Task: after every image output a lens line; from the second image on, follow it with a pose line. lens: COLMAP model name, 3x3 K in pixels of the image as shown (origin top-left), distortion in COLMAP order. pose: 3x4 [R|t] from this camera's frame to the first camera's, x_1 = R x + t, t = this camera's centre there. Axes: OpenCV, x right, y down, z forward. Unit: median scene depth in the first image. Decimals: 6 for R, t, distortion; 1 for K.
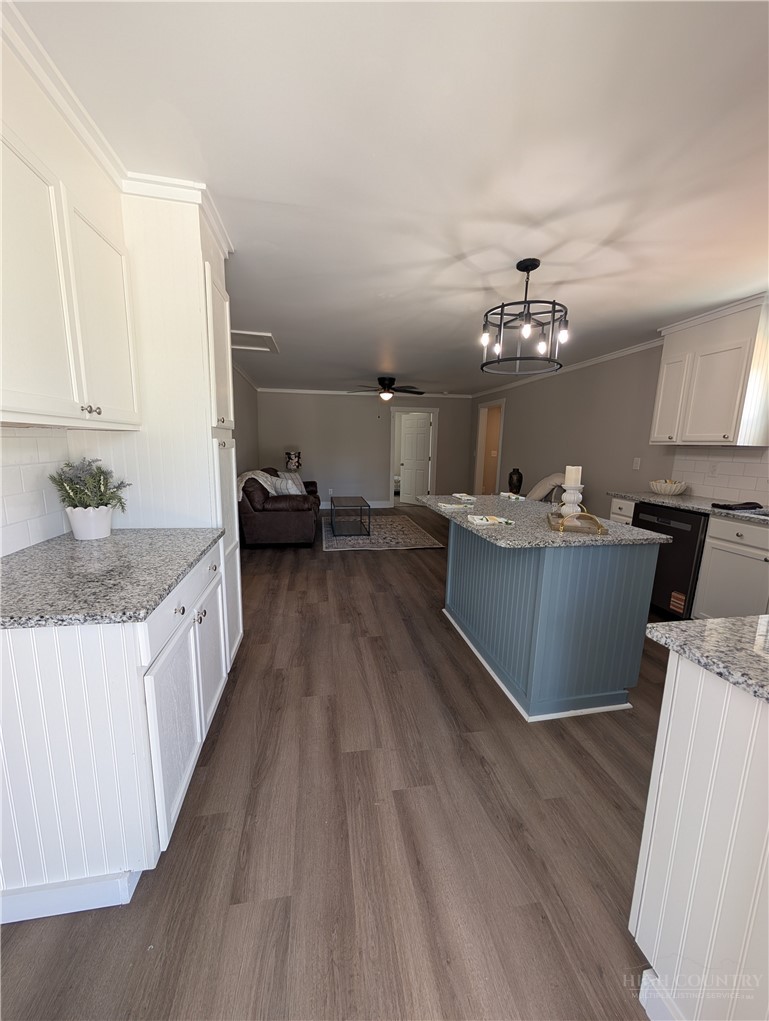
lens RADIAL K [[387.0, 0, 385.9], [0, 387.0, 512.4], [0, 0, 1]] dist [-0.001743, 0.000954]
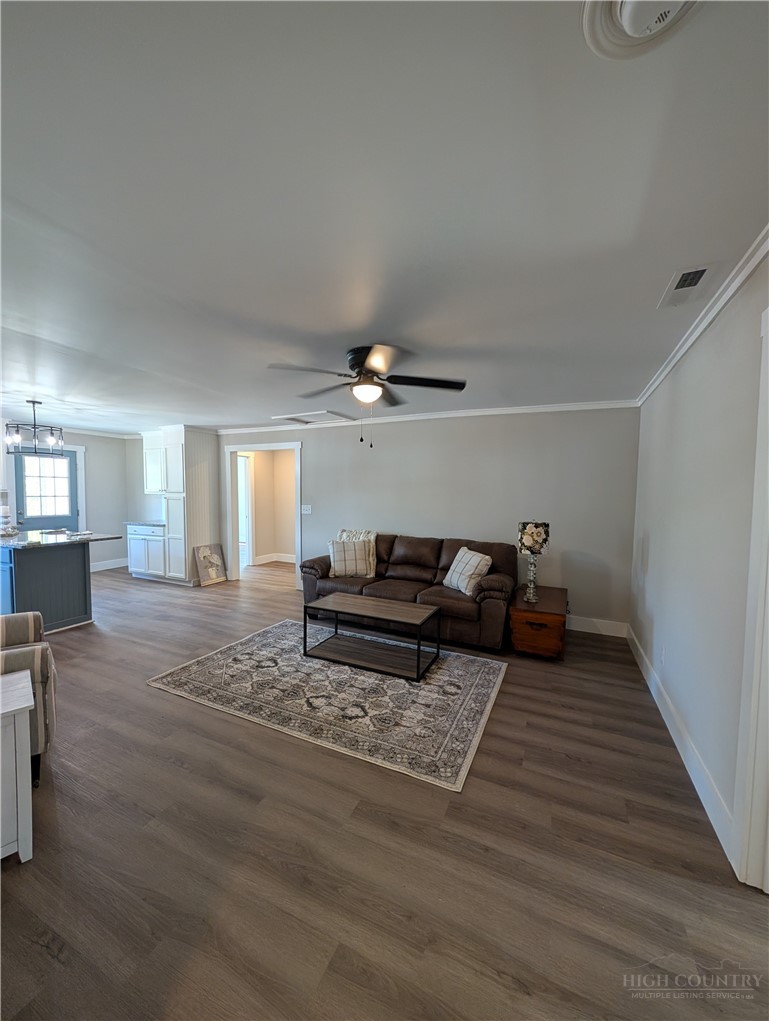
lens RADIAL K [[387.0, 0, 384.9], [0, 387.0, 513.1], [0, 0, 1]] dist [-0.001743, 0.000954]
pose [[-0.573135, 0.018754, -0.819247, 0.772814], [-0.162035, 0.977406, 0.135732, -0.531827], [0.803282, 0.210539, -0.557146, 2.900816]]
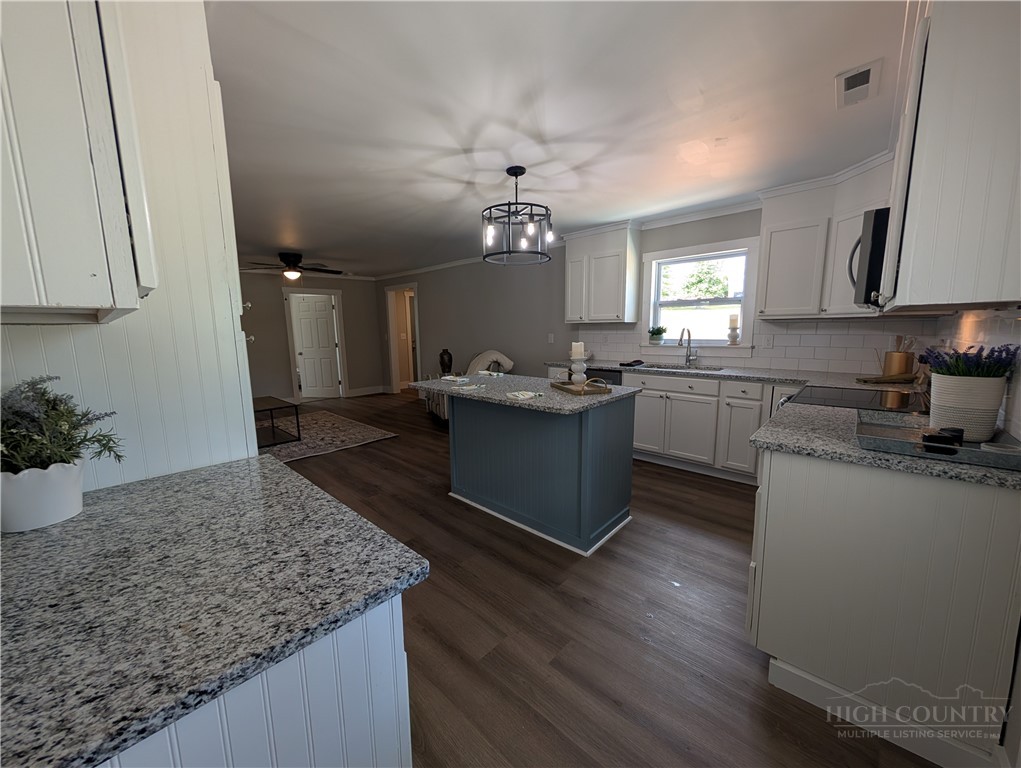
lens RADIAL K [[387.0, 0, 511.8], [0, 387.0, 383.7], [0, 0, 1]] dist [-0.001743, 0.000954]
pose [[0.798992, -0.119725, 0.589303, -0.325955], [0.135401, 0.990633, 0.017680, -0.029257], [-0.585900, 0.065666, 0.807718, 0.098414]]
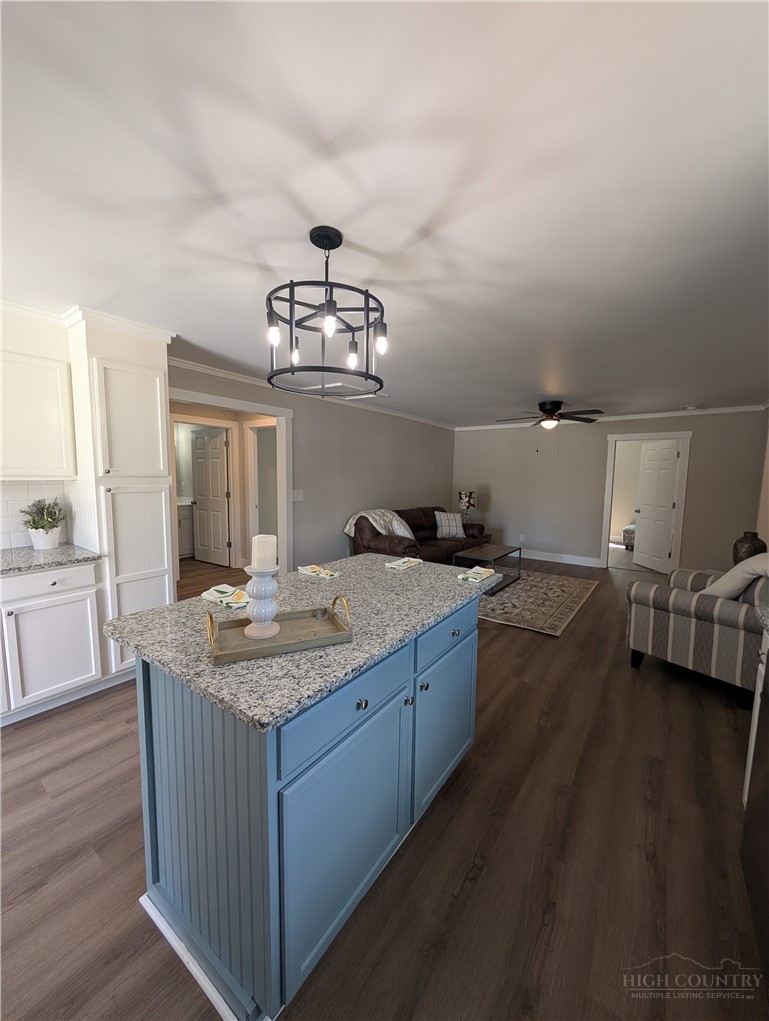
lens RADIAL K [[387.0, 0, 385.8], [0, 387.0, 514.0], [0, 0, 1]] dist [-0.001743, 0.000954]
pose [[0.690343, 0.065250, -0.720534, 0.794811], [-0.126229, 0.991512, -0.031151, -0.121333], [0.712385, 0.112457, 0.692720, 0.539439]]
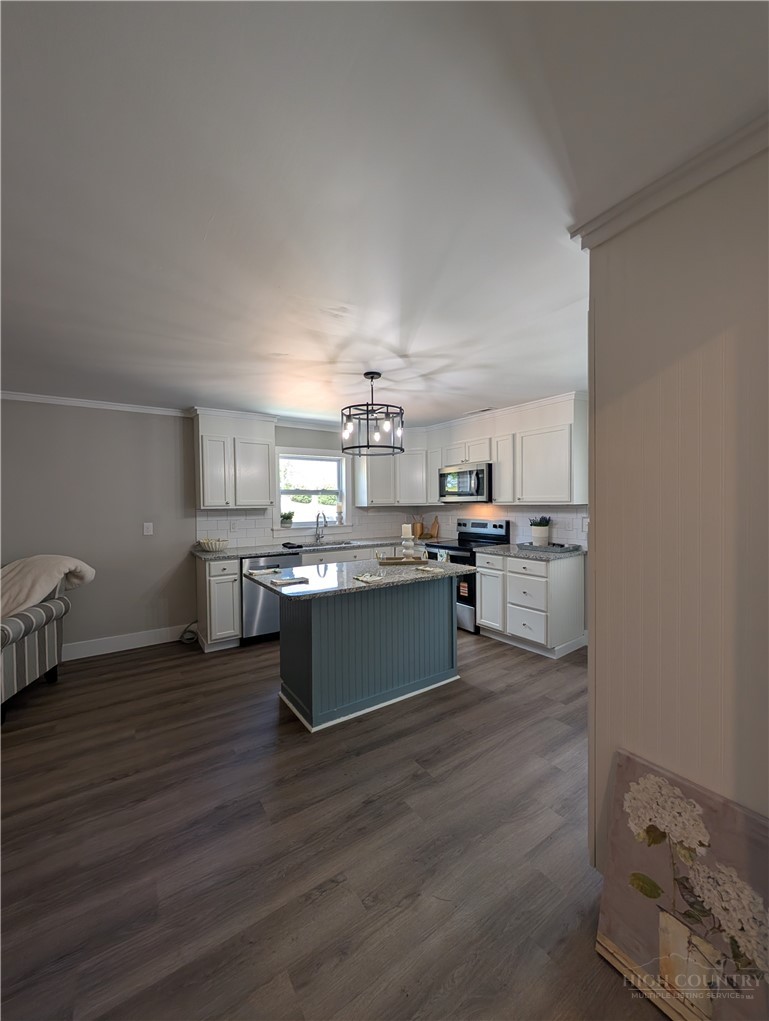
lens RADIAL K [[387.0, 0, 383.9], [0, 387.0, 512.7], [0, 0, 1]] dist [-0.001743, 0.000954]
pose [[-0.409595, -0.039687, 0.911404, -0.689386], [0.160599, 0.980313, 0.114863, -0.274777], [-0.898020, 0.193418, -0.395158, 1.284272]]
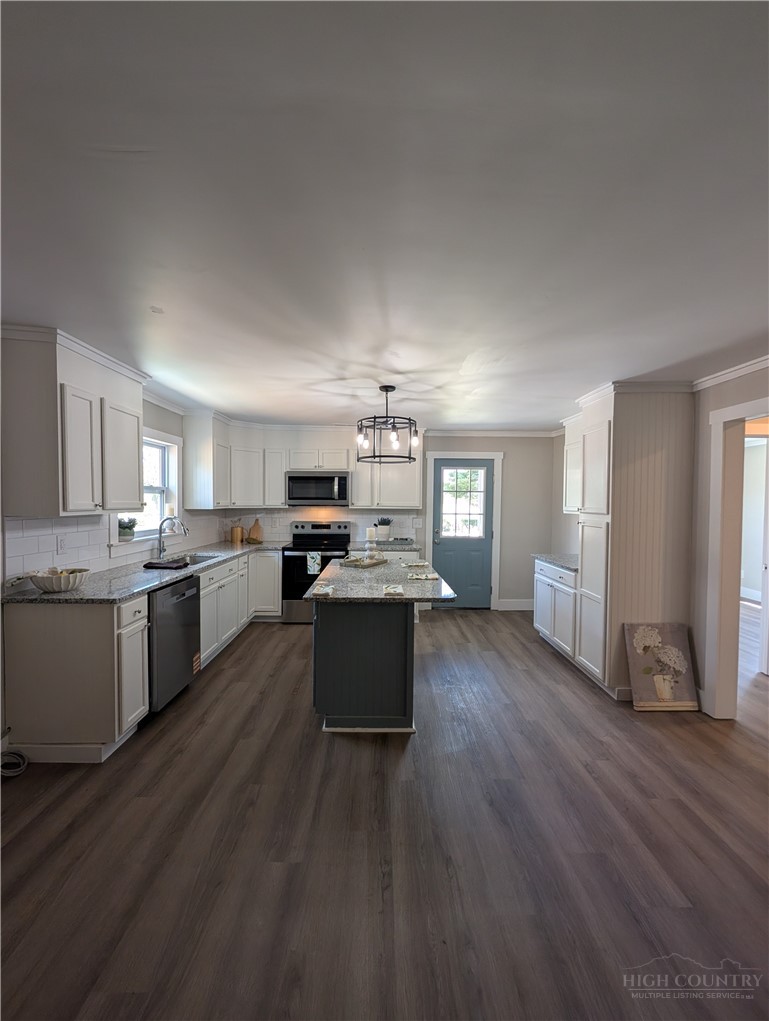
lens RADIAL K [[387.0, 0, 386.2], [0, 387.0, 513.1], [0, 0, 1]] dist [-0.001743, 0.000954]
pose [[-0.986008, -0.036888, 0.162567, 0.110693], [-0.002751, 0.978677, 0.205388, -0.403562], [-0.166677, 0.202067, -0.965084, 1.977203]]
